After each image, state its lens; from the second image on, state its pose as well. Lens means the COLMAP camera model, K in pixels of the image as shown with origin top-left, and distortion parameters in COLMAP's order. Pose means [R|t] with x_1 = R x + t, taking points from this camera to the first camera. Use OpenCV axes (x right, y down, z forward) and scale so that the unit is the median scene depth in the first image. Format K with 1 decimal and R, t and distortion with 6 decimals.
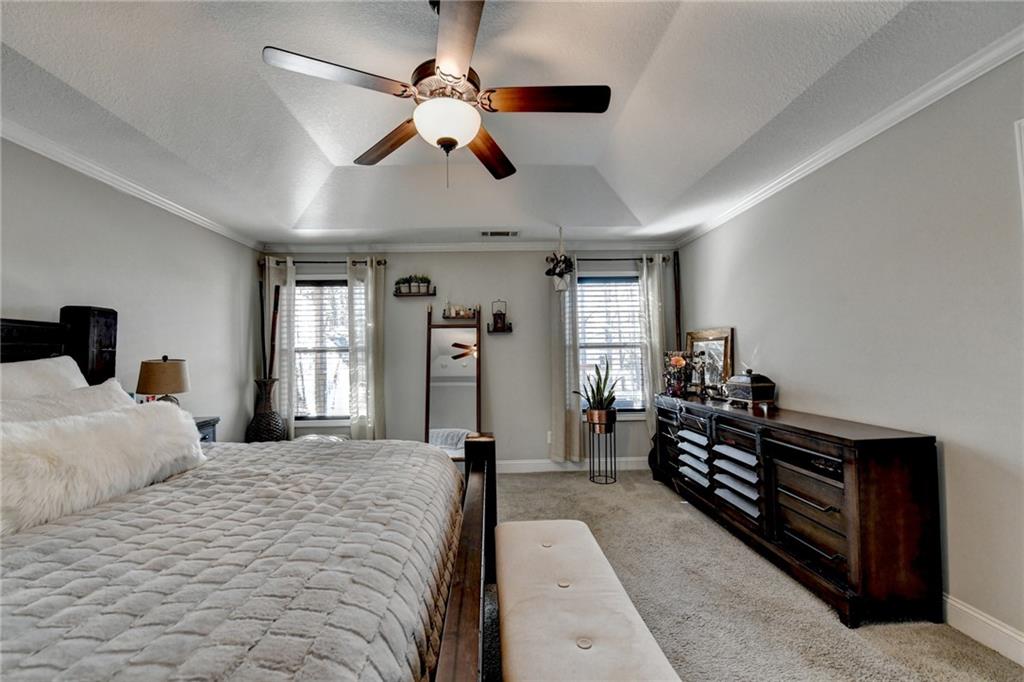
lens RADIAL K [[411.2, 0, 504.2], [0, 411.2, 340.1], [0, 0, 1]] dist [-0.010981, -0.002667]
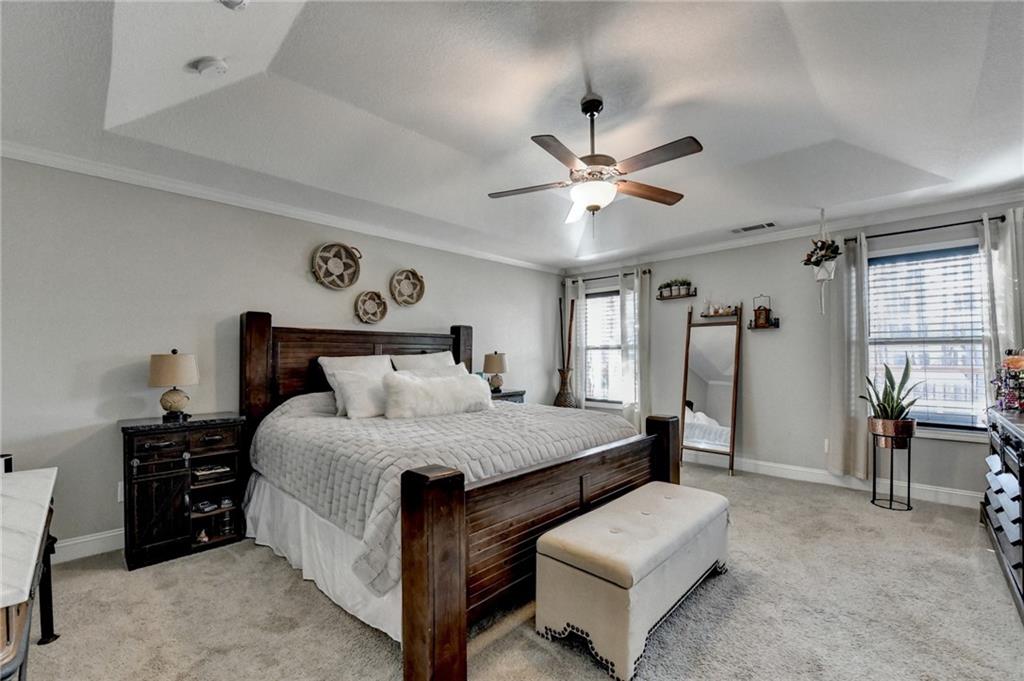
lens RADIAL K [[411.2, 0, 504.2], [0, 411.2, 339.6], [0, 0, 1]] dist [-0.010981, -0.002667]
pose [[0.696354, -0.016226, -0.717515, 0.258513], [0.019434, 0.999804, -0.003748, -0.001382], [0.717435, -0.011334, 0.696533, -0.101792]]
